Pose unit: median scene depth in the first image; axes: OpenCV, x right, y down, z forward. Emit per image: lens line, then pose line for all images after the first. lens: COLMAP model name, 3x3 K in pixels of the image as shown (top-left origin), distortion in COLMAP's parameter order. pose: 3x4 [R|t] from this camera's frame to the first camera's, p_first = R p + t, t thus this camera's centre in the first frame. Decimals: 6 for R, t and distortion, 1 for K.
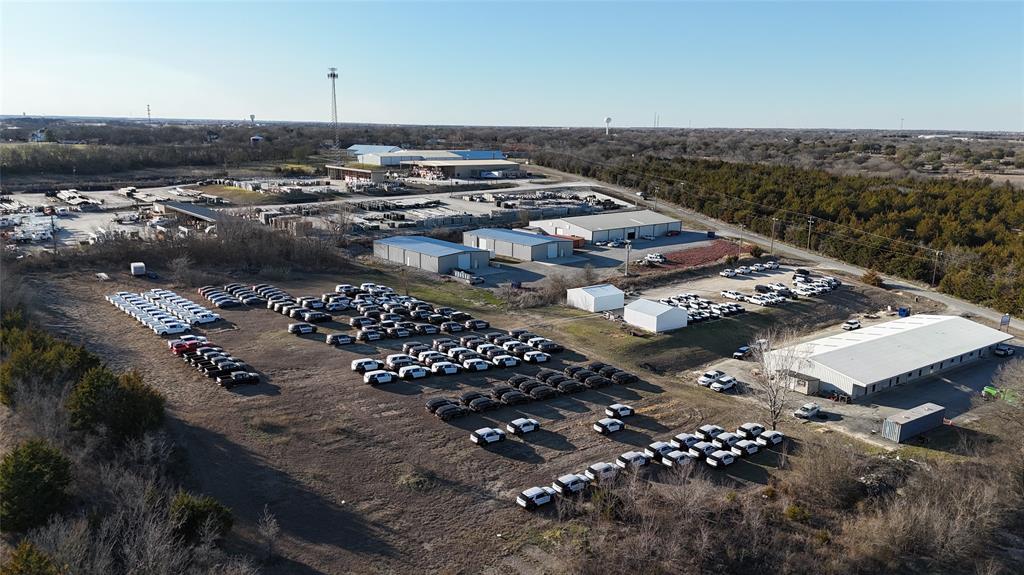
lens RADIAL K [[749.9, 0, 513.6], [0, 749.9, 286.9], [0, 0, 1]] dist [0.094795, -0.105080]
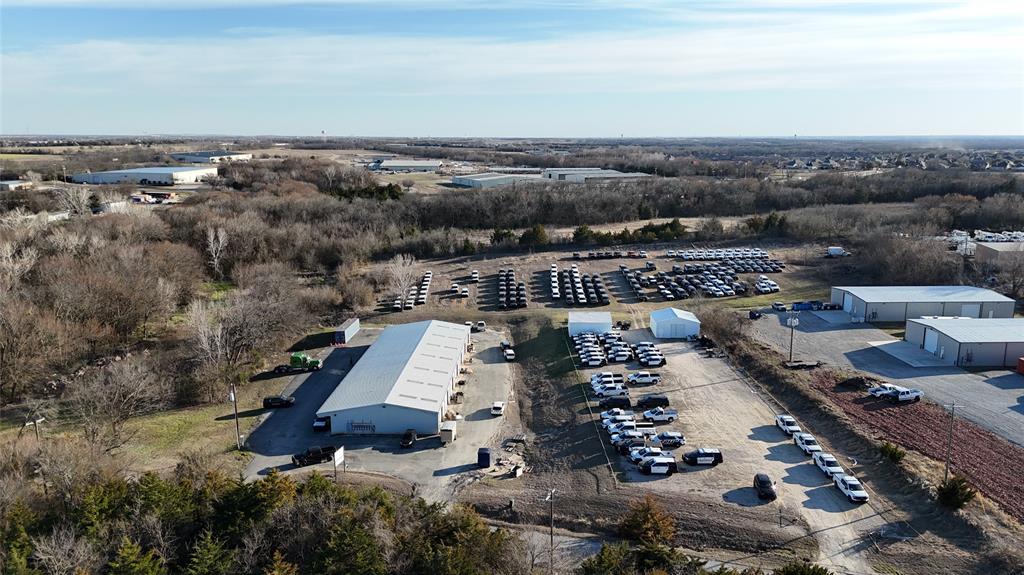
lens RADIAL K [[749.9, 0, 513.6], [0, 749.9, 286.9], [0, 0, 1]] dist [0.094795, -0.105080]
pose [[-0.612103, 0.139200, -0.778430, 0.822389], [-0.177970, 0.934882, 0.307120, -0.243596], [0.770491, 0.326526, -0.547471, 1.134133]]
